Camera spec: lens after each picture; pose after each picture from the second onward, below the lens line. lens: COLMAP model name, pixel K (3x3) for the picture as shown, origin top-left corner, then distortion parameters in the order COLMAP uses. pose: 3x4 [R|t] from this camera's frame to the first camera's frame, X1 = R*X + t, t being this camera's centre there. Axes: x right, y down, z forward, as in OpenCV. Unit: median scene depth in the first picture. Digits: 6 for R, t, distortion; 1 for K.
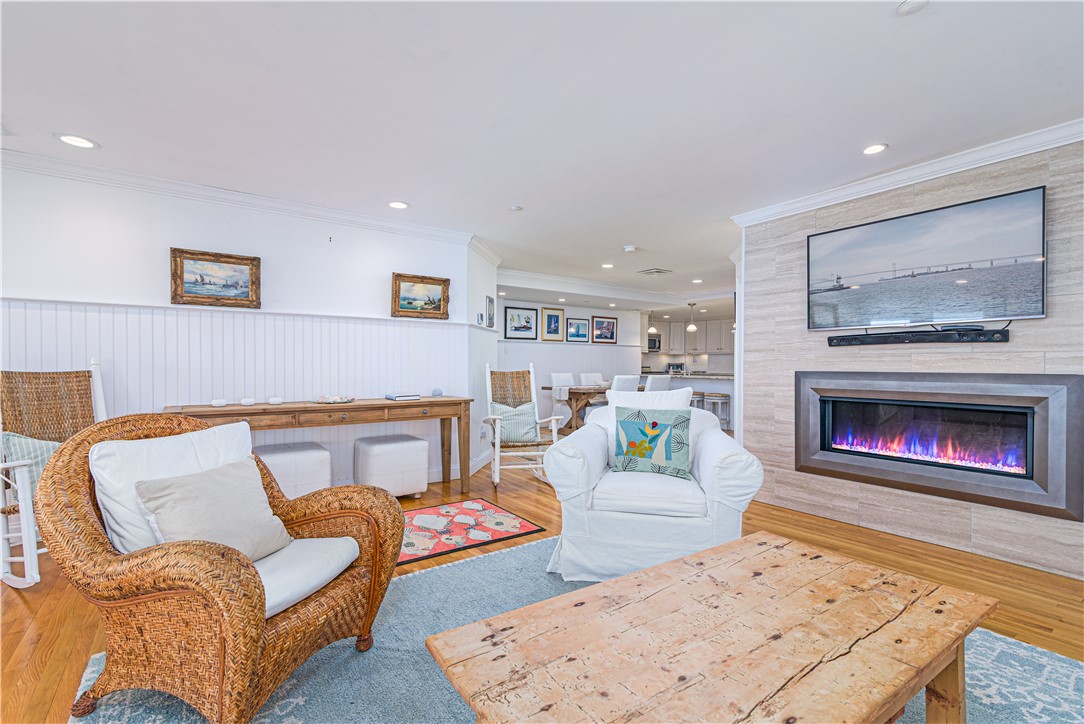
lens RADIAL K [[489.9, 0, 546.1], [0, 489.9, 368.8], [0, 0, 1]] dist [0.017851, -0.002581]
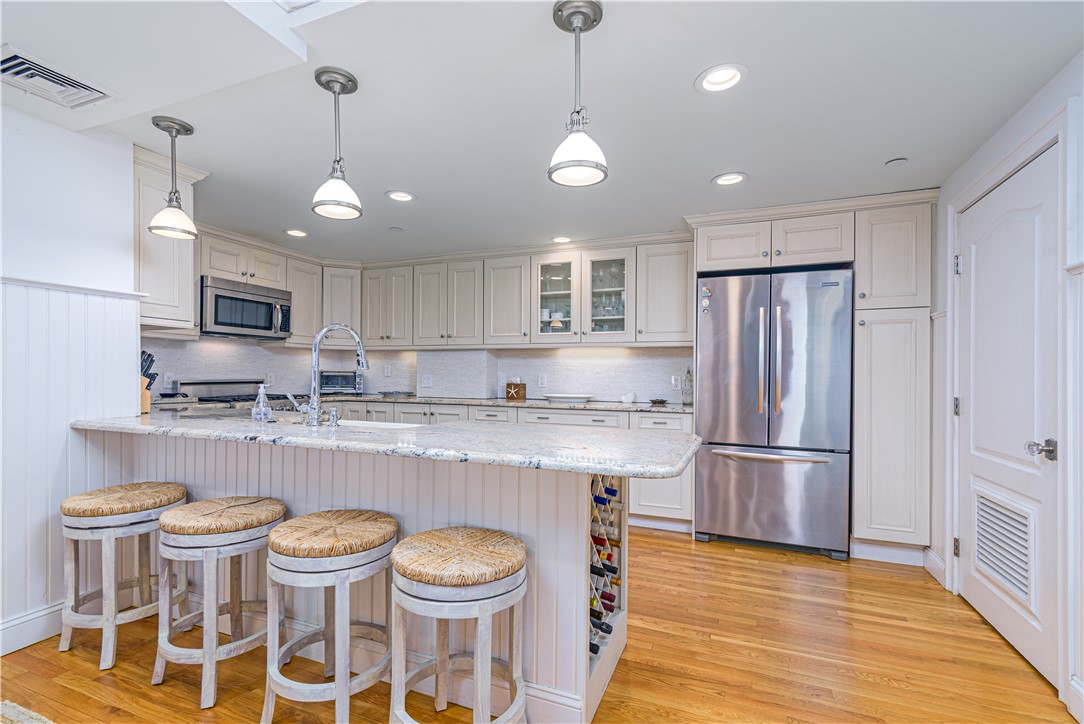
lens RADIAL K [[489.9, 0, 538.6], [0, 489.9, 380.2], [0, 0, 1]] dist [0.017851, -0.002581]
pose [[0.851478, -0.000365, 0.524390, 0.520907], [-0.000098, 1.000000, 0.000855, -0.013944], [-0.524390, -0.000780, 0.851478, 1.554565]]
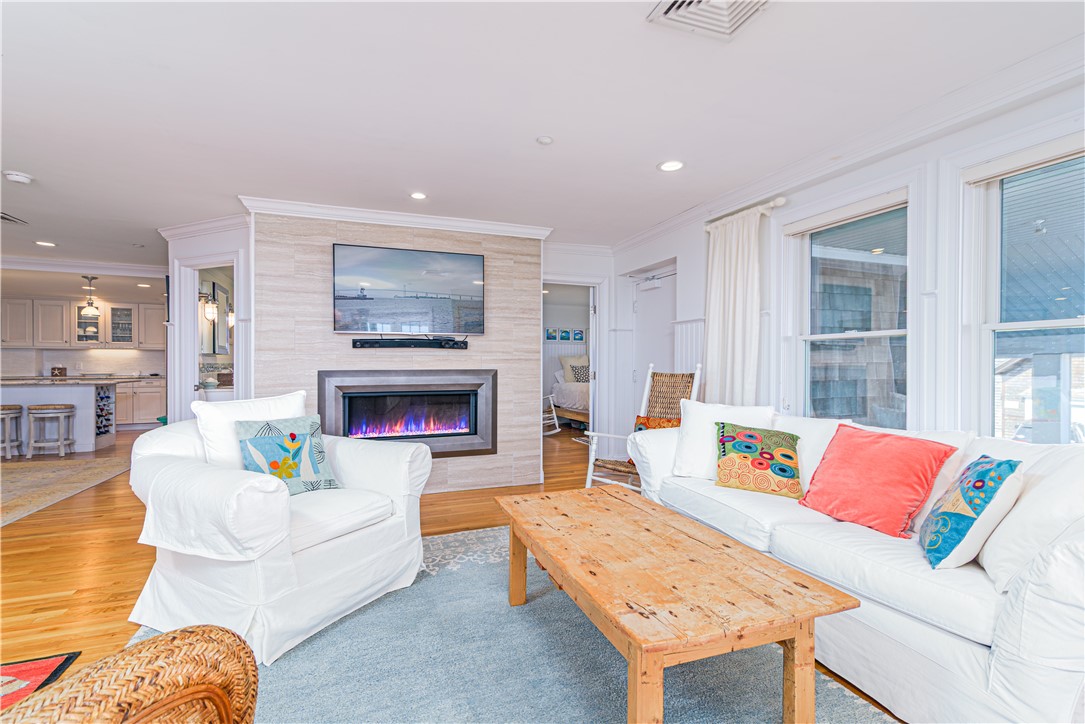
lens RADIAL K [[490.3, 0, 540.3], [0, 490.3, 364.4], [0, 0, 1]] dist [0.017851, -0.002581]
pose [[0.259653, -0.006194, 0.965682, -0.308580], [0.010824, 0.999935, 0.003504, -0.005562], [-0.965641, 0.009542, 0.259703, 0.231696]]
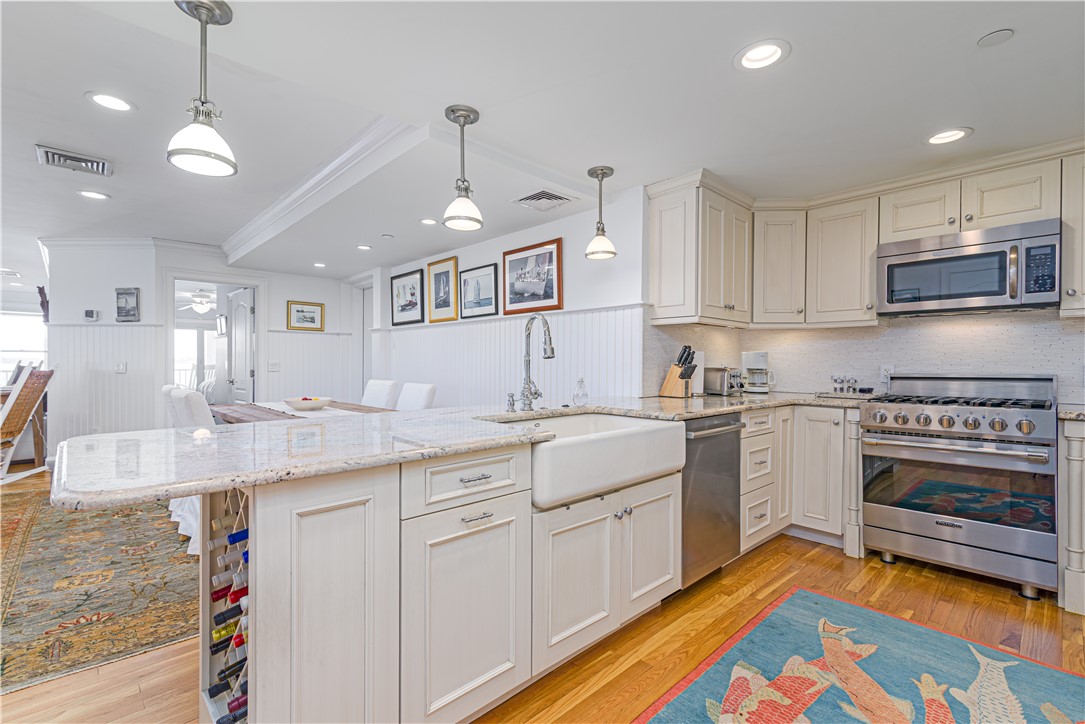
lens RADIAL K [[490.3, 0, 547.0], [0, 490.3, 369.4], [0, 0, 1]] dist [0.017851, -0.002581]
pose [[0.129910, 0.008318, -0.991491, 1.074337], [-0.013070, 0.999892, 0.006676, -0.017111], [0.991440, 0.012091, 0.130005, 1.999124]]
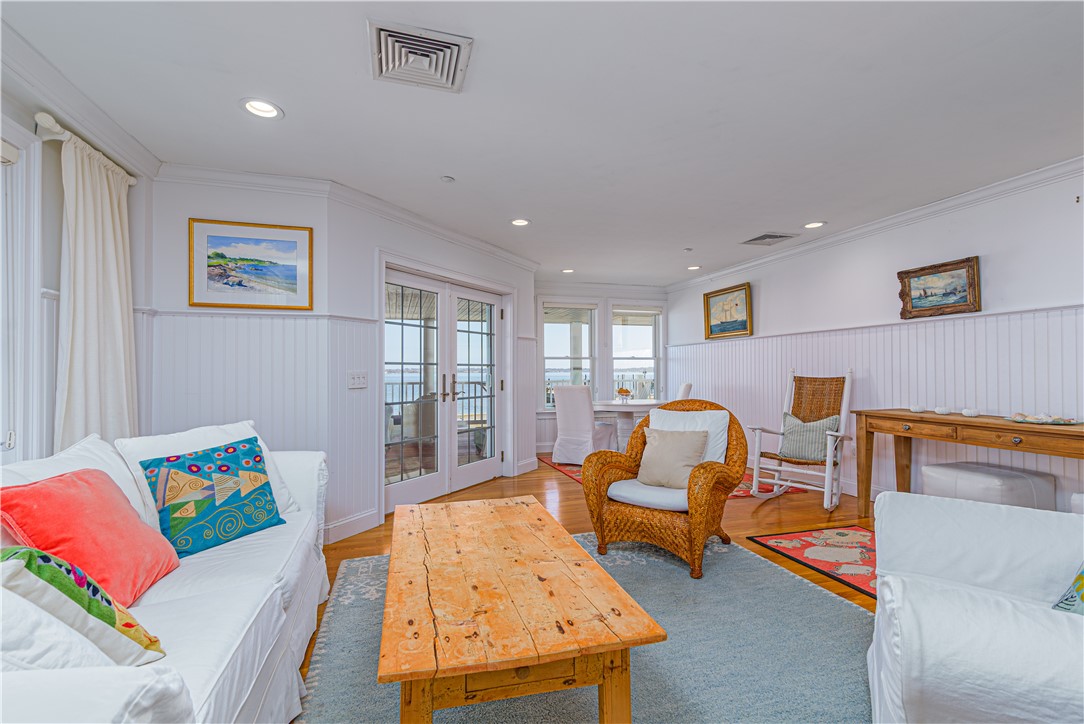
lens RADIAL K [[489.9, 0, 535.6], [0, 489.9, 364.1], [0, 0, 1]] dist [0.017851, -0.002581]
pose [[-0.343342, -0.016328, -0.939068, 0.459912], [-0.007173, 0.999865, -0.014763, -0.003718], [0.939183, 0.001667, -0.343413, 0.441401]]
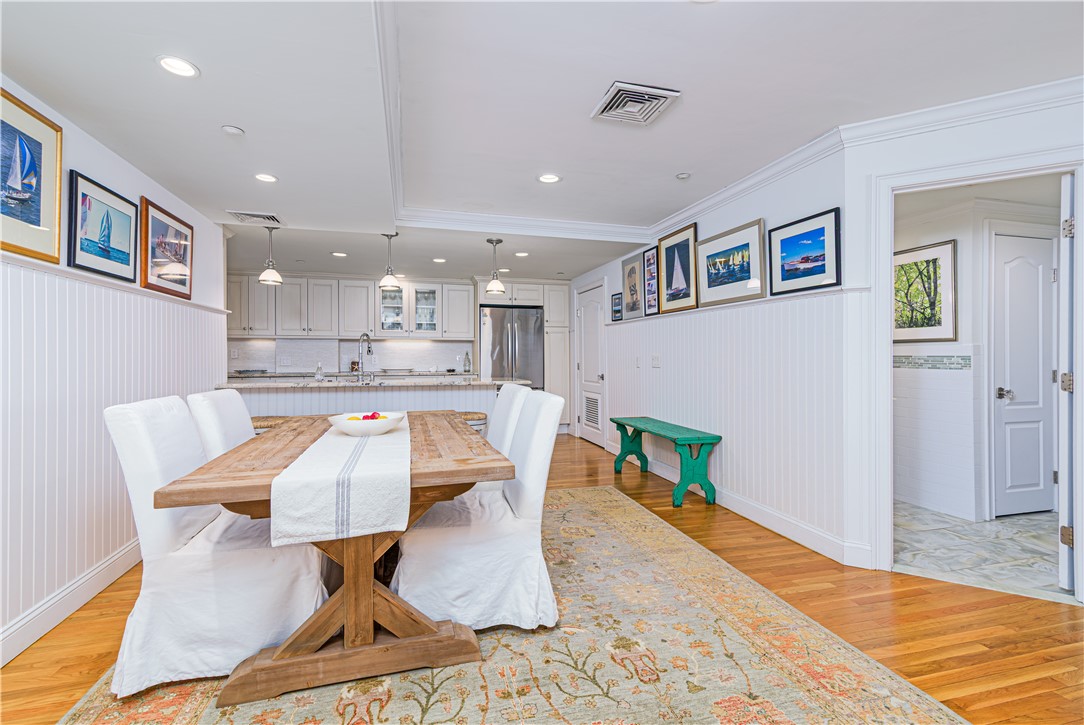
lens RADIAL K [[489.9, 0, 547.1], [0, 489.9, 355.4], [0, 0, 1]] dist [0.017851, -0.002581]
pose [[0.346267, -0.002167, 0.938133, -0.209736], [0.011340, 0.999934, -0.001876, -0.016706], [-0.938067, 0.011288, 0.346269, 1.357354]]
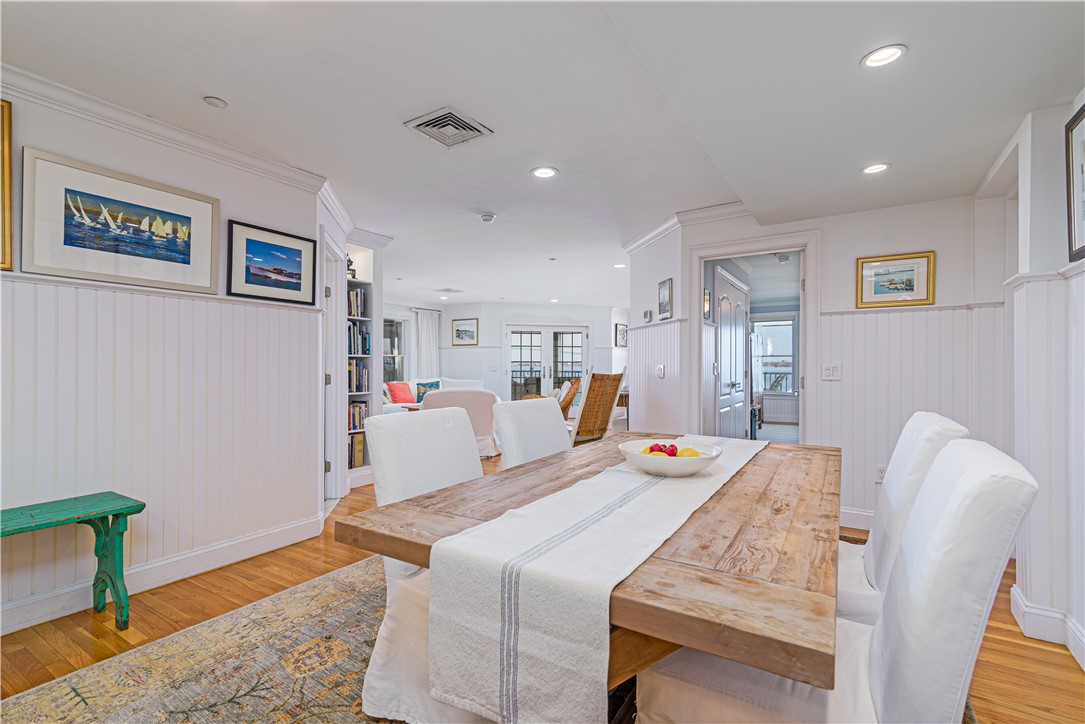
lens RADIAL K [[490.3, 0, 541.0], [0, 490.3, 365.5], [0, 0, 1]] dist [0.017851, -0.002581]
pose [[-0.932896, -0.003554, -0.360130, 0.425299], [-0.007378, 0.999930, 0.009247, -0.020981], [0.360072, 0.011283, -0.932856, 2.017864]]
